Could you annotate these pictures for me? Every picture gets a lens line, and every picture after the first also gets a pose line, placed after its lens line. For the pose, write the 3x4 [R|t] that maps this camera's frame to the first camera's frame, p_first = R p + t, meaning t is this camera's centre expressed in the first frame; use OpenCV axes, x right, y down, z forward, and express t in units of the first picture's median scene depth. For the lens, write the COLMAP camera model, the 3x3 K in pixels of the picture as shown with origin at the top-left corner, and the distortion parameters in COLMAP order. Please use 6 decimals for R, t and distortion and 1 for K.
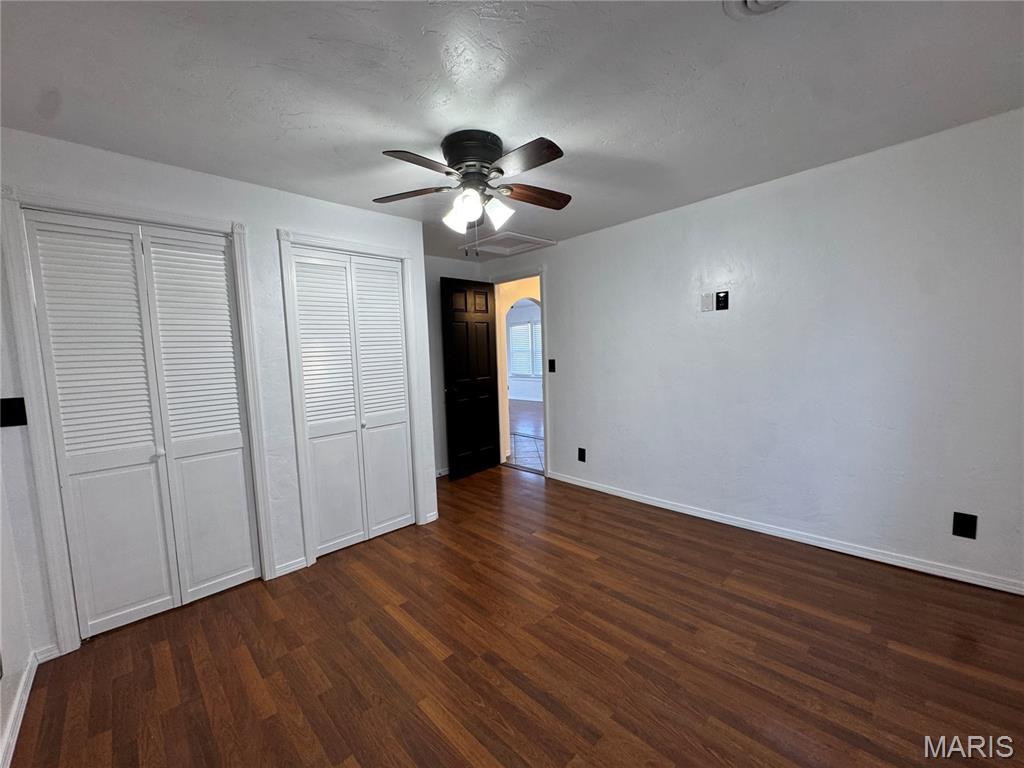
lens RADIAL K [[412.4, 0, 503.1], [0, 412.4, 382.9], [0, 0, 1]] dist [-0.009330, -0.000093]
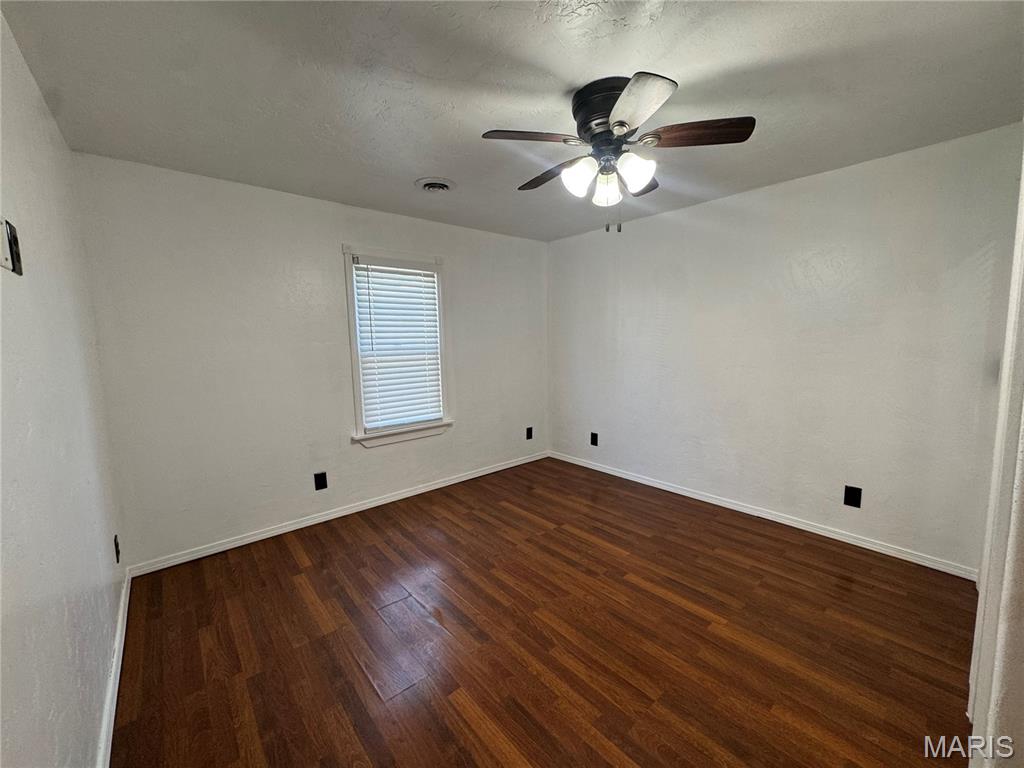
lens RADIAL K [[408.2, 0, 511.6], [0, 408.2, 384.5], [0, 0, 1]] dist [-0.002828, 0.000091]
pose [[-0.997213, 0.056094, 0.049189, 0.110855], [0.064267, 0.980729, 0.184502, -0.161401], [-0.037891, 0.187149, -0.981600, 1.869174]]
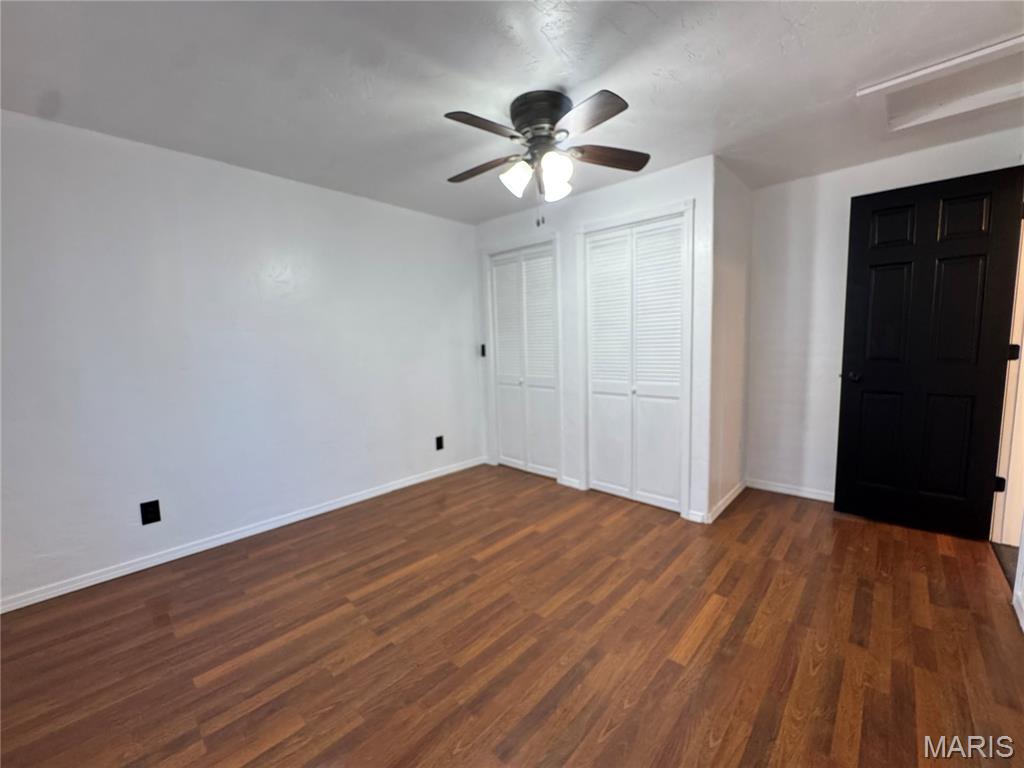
lens RADIAL K [[408.2, 0, 511.6], [0, 408.2, 384.5], [0, 0, 1]] dist [-0.002828, 0.000091]
pose [[0.060949, 0.148994, -0.986958, 0.931871], [-0.050215, 0.988002, 0.146050, -0.073038], [0.996877, 0.040659, 0.067699, 0.865655]]
